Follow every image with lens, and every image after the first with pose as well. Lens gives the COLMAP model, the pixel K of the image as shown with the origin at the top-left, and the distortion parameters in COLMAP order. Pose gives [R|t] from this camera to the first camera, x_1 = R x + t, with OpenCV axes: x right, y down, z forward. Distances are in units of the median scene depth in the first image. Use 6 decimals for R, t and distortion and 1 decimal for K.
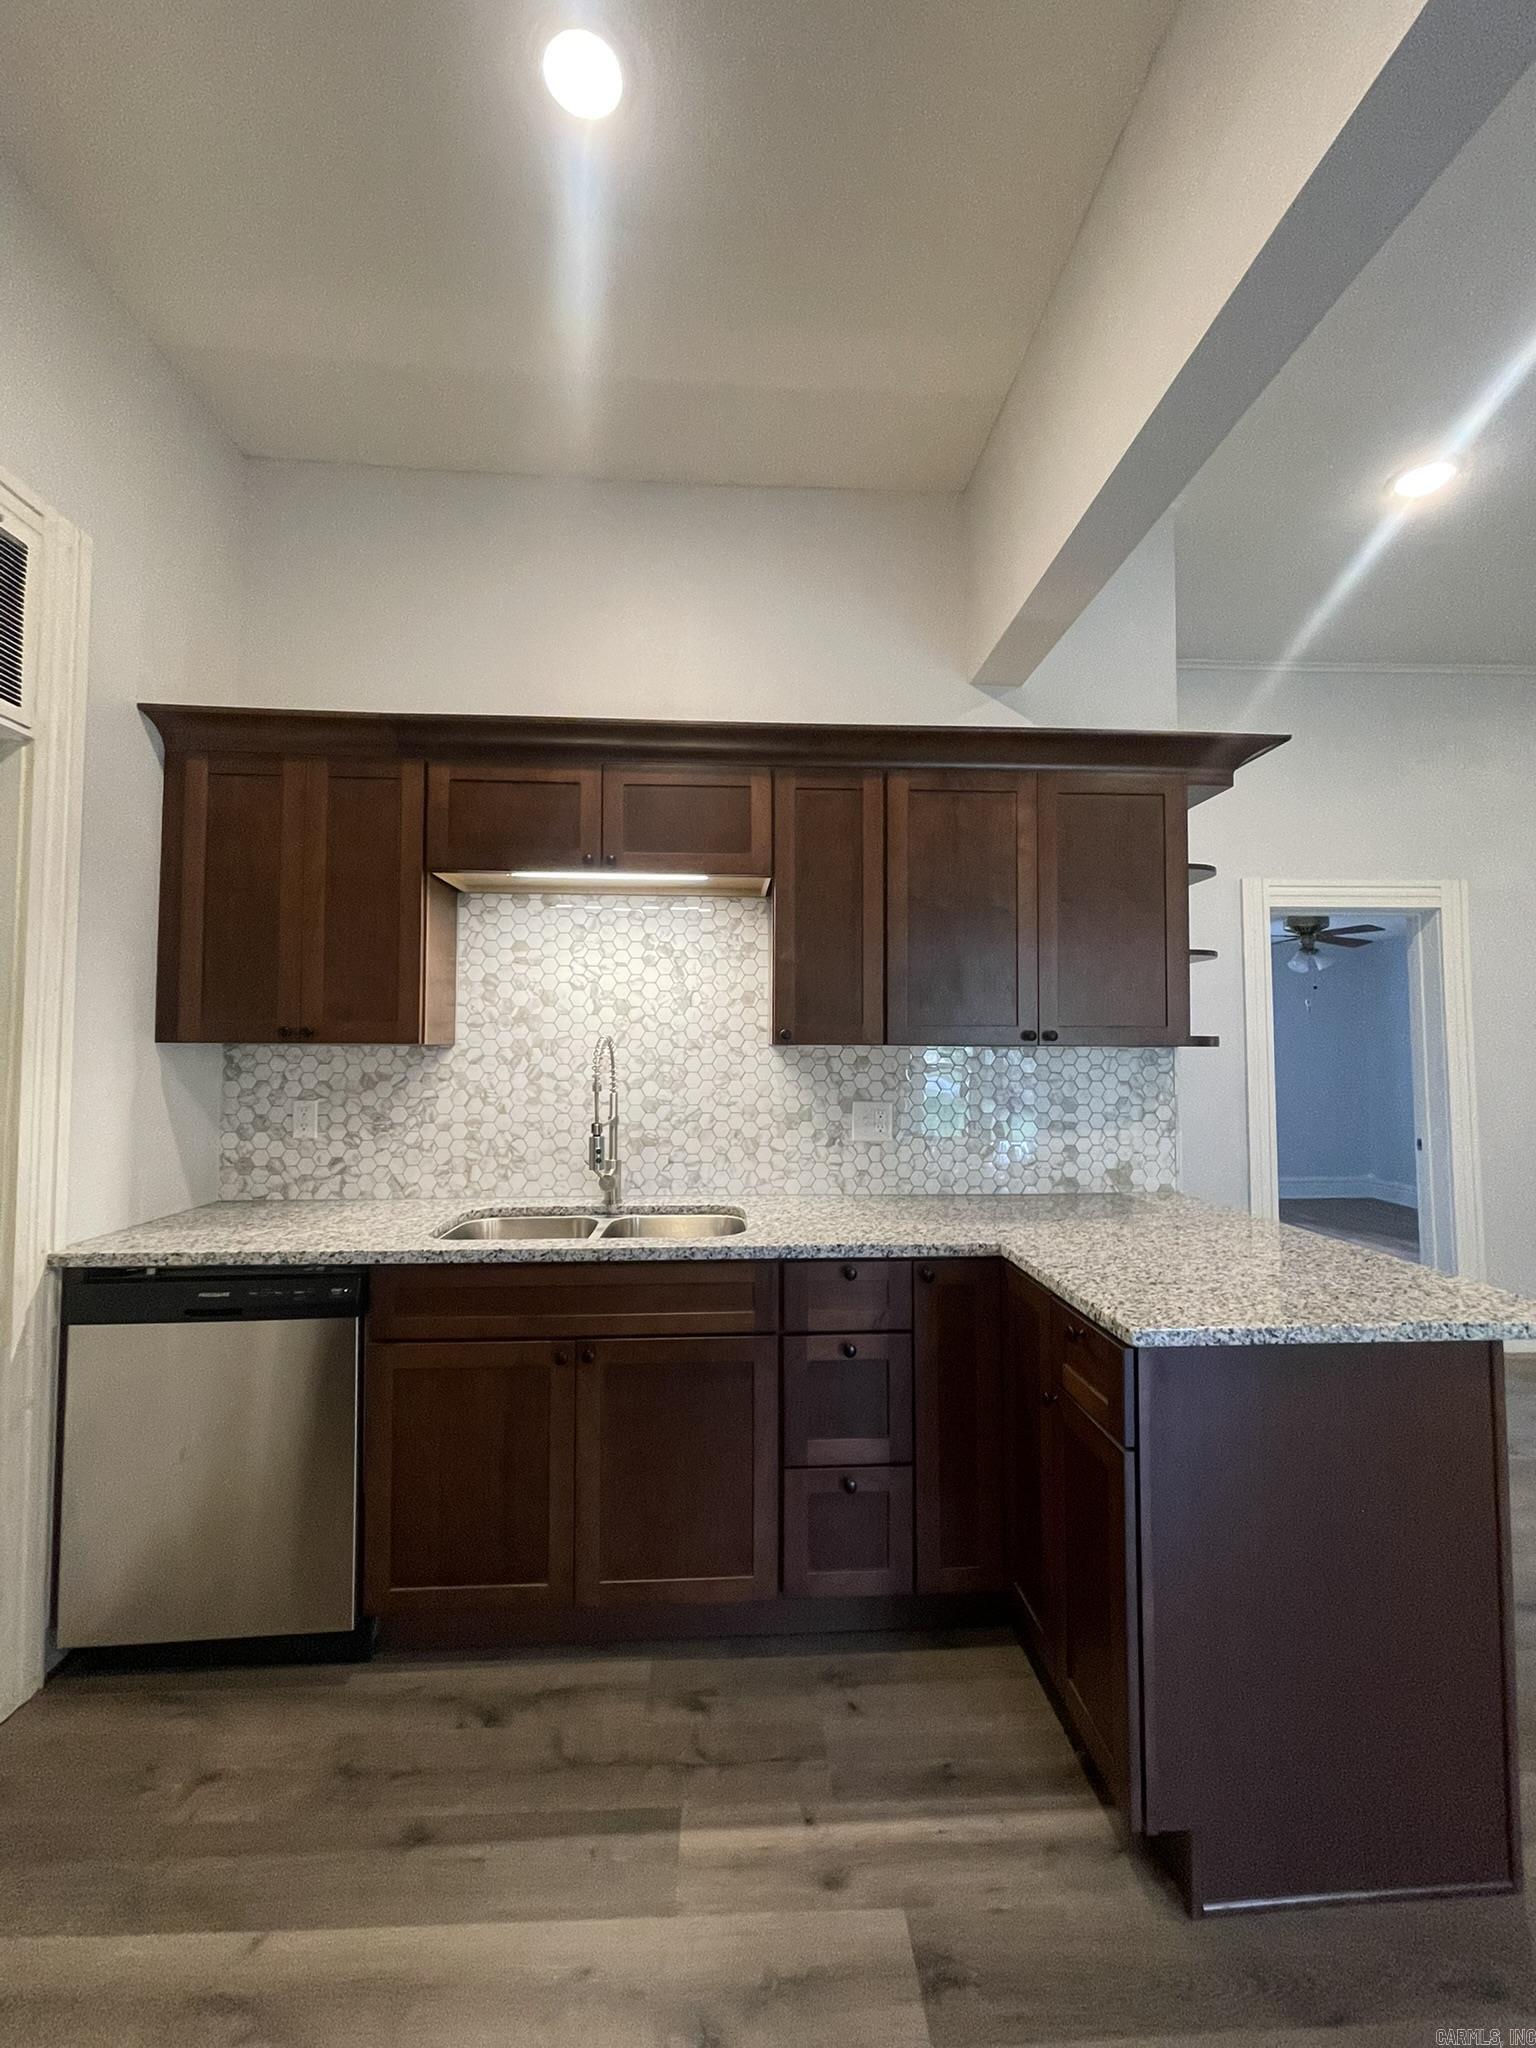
lens RADIAL K [[820.8, 0, 771.9], [0, 820.8, 1023.3], [0, 0, 1]] dist [-0.000210, -0.001016]
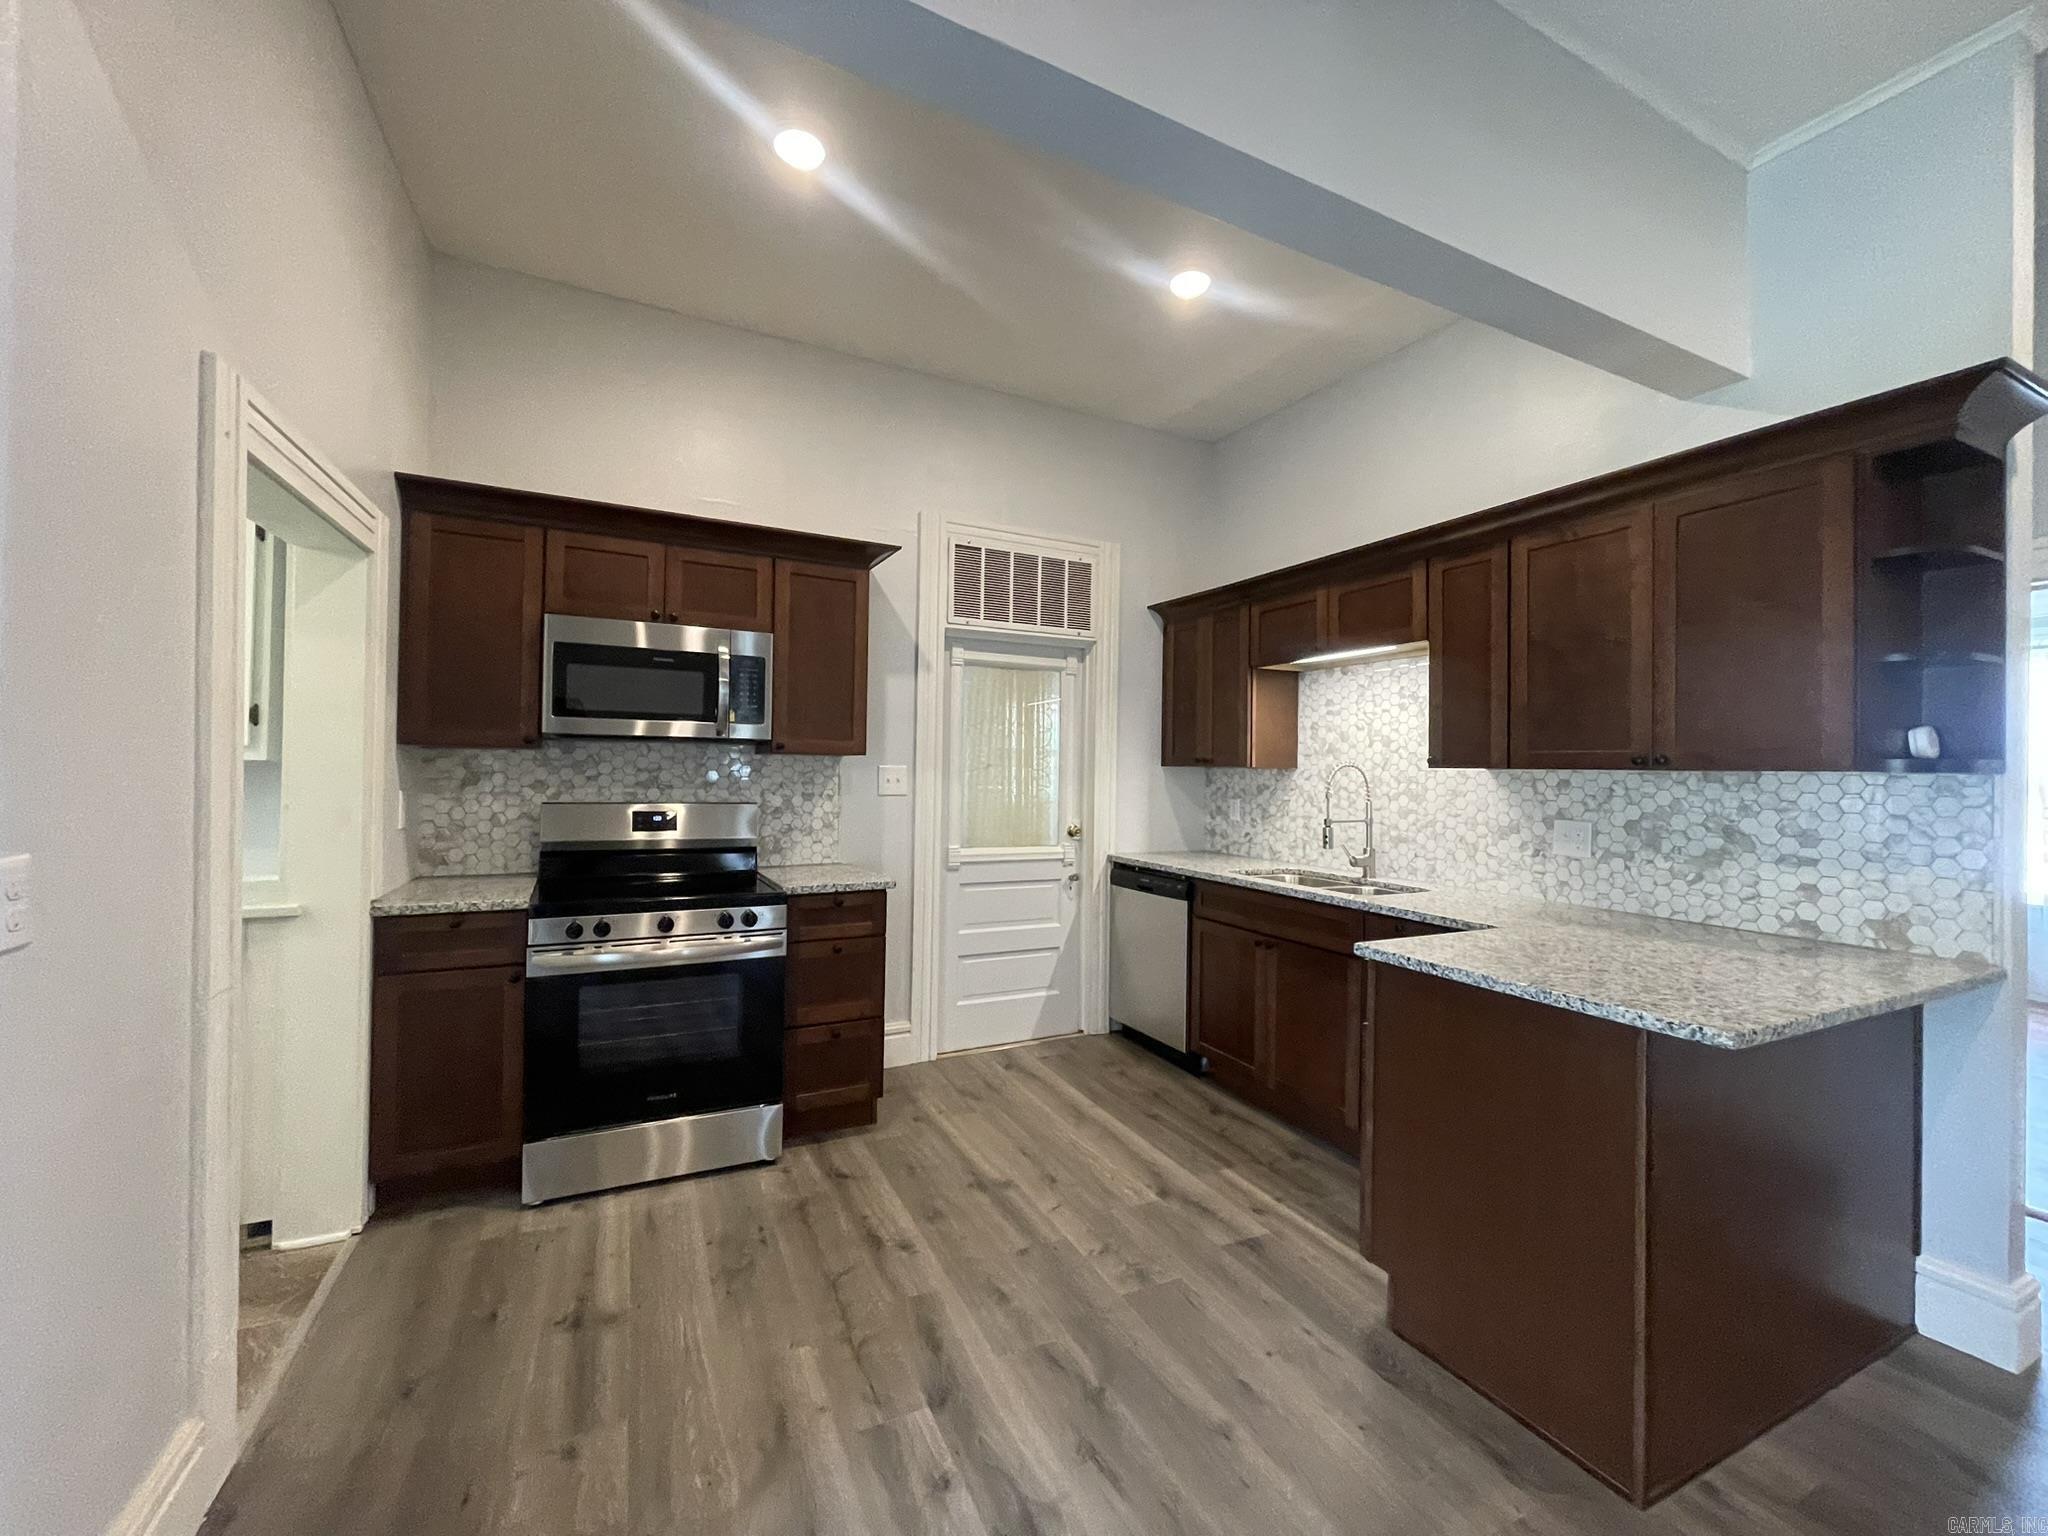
lens RADIAL K [[820.8, 0, 1020.8], [0, 820.8, 769.4], [0, 0, 1]] dist [-0.000210, -0.001016]
pose [[0.390192, 0.003698, -0.920726, 0.866817], [0.017868, 0.999773, 0.011588, 0.000542], [0.920560, -0.020973, 0.390038, -0.116813]]
